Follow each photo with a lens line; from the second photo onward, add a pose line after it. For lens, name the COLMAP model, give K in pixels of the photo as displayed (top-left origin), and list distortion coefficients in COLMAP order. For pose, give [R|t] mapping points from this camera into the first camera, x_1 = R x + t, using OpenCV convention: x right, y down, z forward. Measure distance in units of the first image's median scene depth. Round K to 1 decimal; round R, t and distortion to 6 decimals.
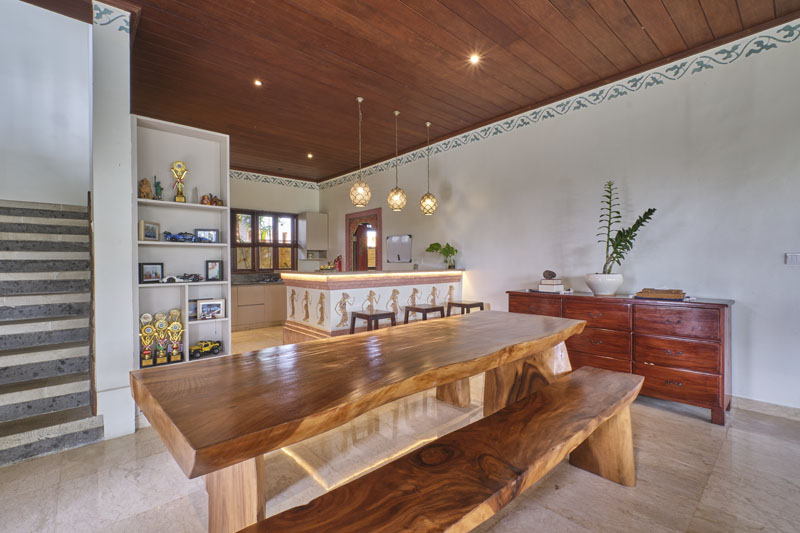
lens RADIAL K [[354.2, 0, 398.8], [0, 354.2, 265.8], [0, 0, 1]] dist [0.010026, -0.009469]
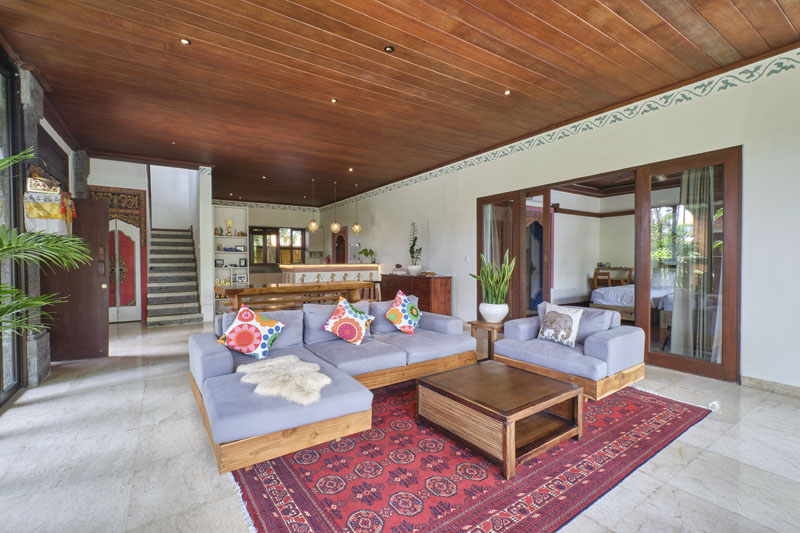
lens RADIAL K [[354.2, 0, 398.8], [0, 354.2, 265.8], [0, 0, 1]] dist [0.010026, -0.009469]
pose [[0.990024, 0.005838, -0.140780, 0.702547], [-0.004409, 0.999936, 0.010459, 0.002656], [0.140832, -0.009734, 0.989986, -1.002930]]
